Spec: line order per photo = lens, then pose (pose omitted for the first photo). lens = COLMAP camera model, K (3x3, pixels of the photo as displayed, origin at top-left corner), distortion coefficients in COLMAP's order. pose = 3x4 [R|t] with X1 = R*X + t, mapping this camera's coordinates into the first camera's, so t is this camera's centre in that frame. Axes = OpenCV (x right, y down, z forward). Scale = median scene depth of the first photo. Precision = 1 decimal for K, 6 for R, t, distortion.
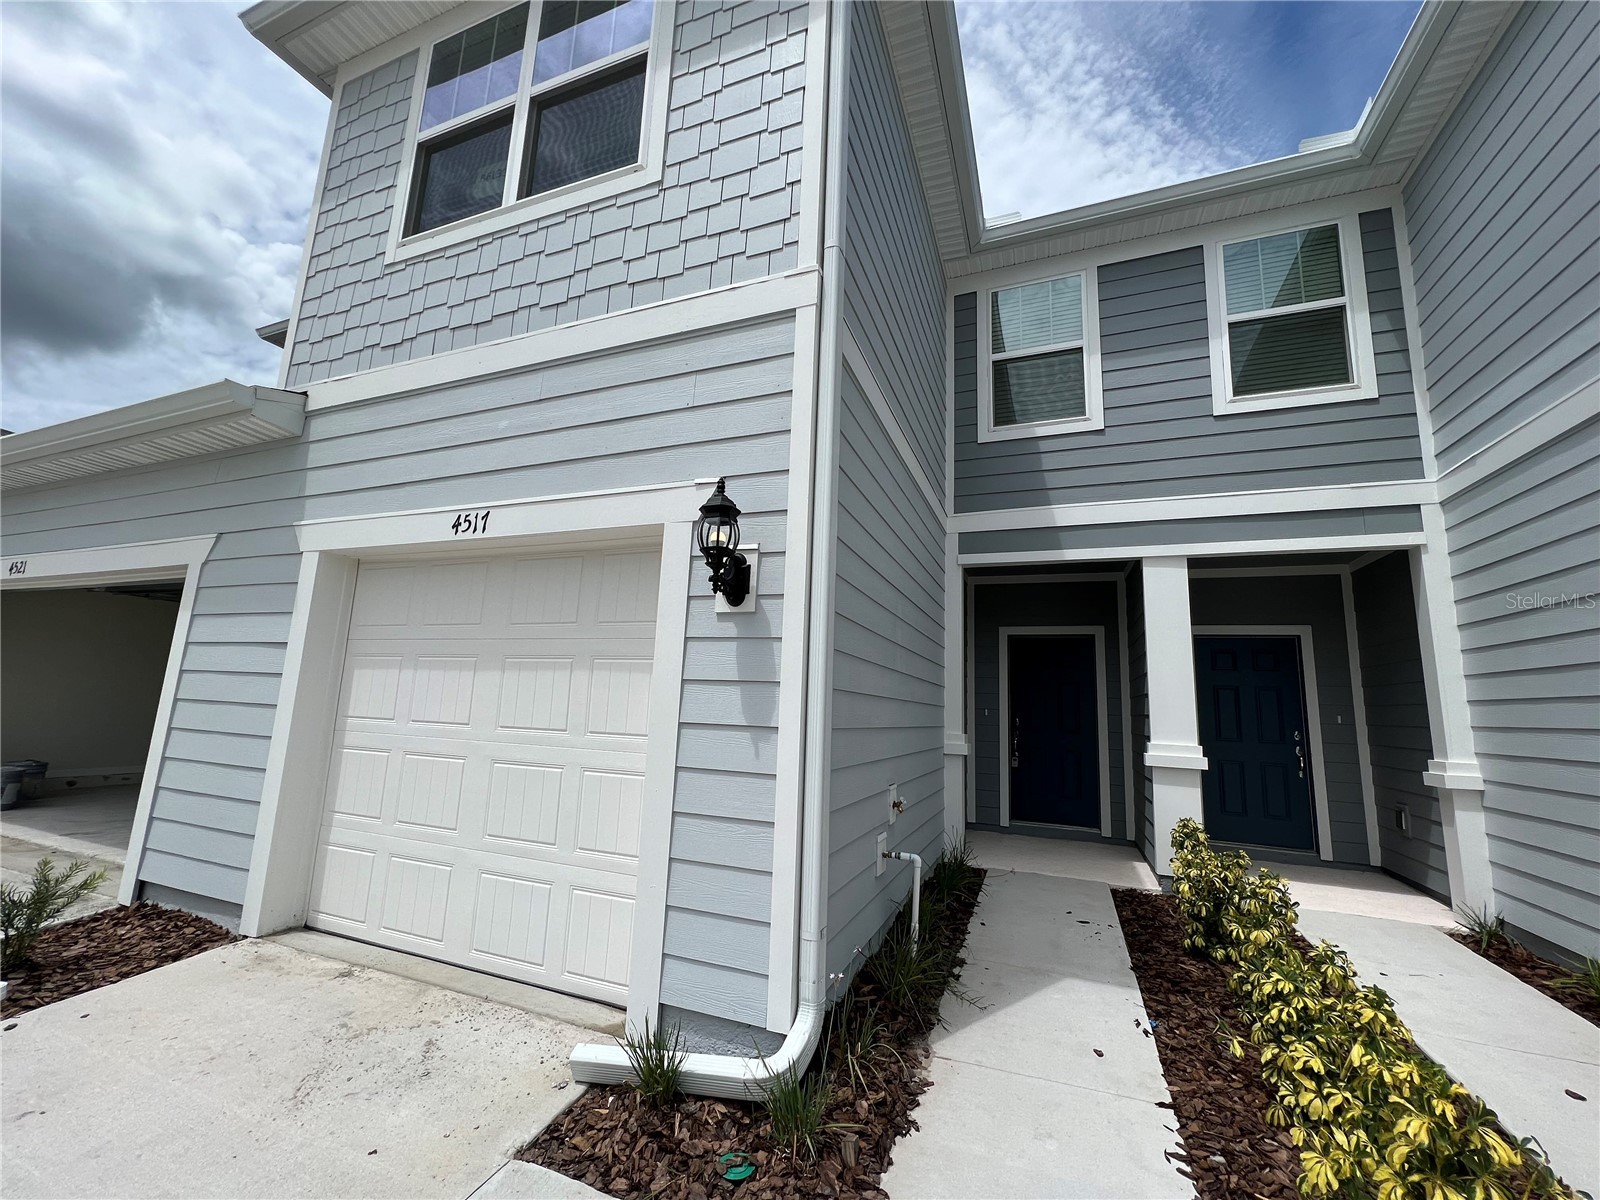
lens RADIAL K [[640.0, 0, 798.1], [0, 640.0, 598.4], [0, 0, 1]] dist [-0.001266, 0.000477]
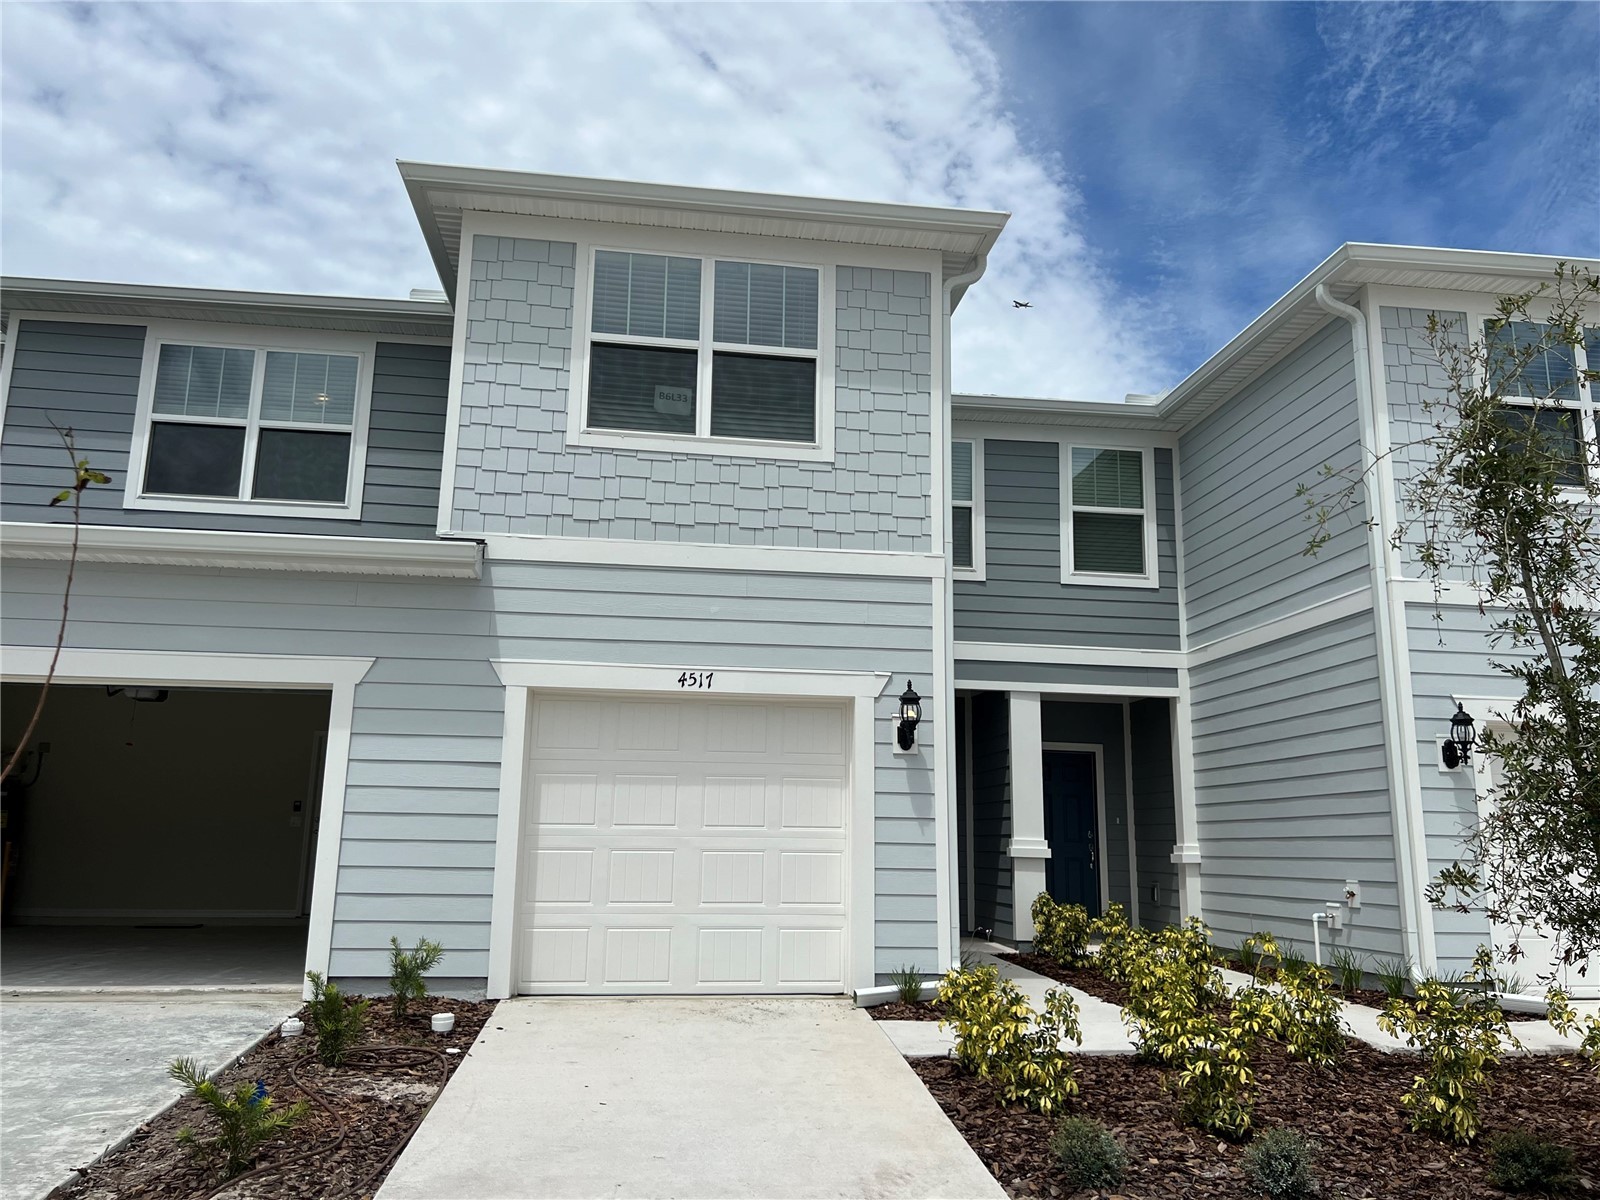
lens RADIAL K [[1218.1, 0, 798.5], [0, 1218.1, 597.4], [0, 0, 1]] dist [0.064619, -0.072804]
pose [[0.872045, 0.073069, 0.483940, -1.347702], [-0.061146, 0.997311, -0.040400, -0.170022], [-0.485591, 0.005640, 0.874168, -1.204480]]
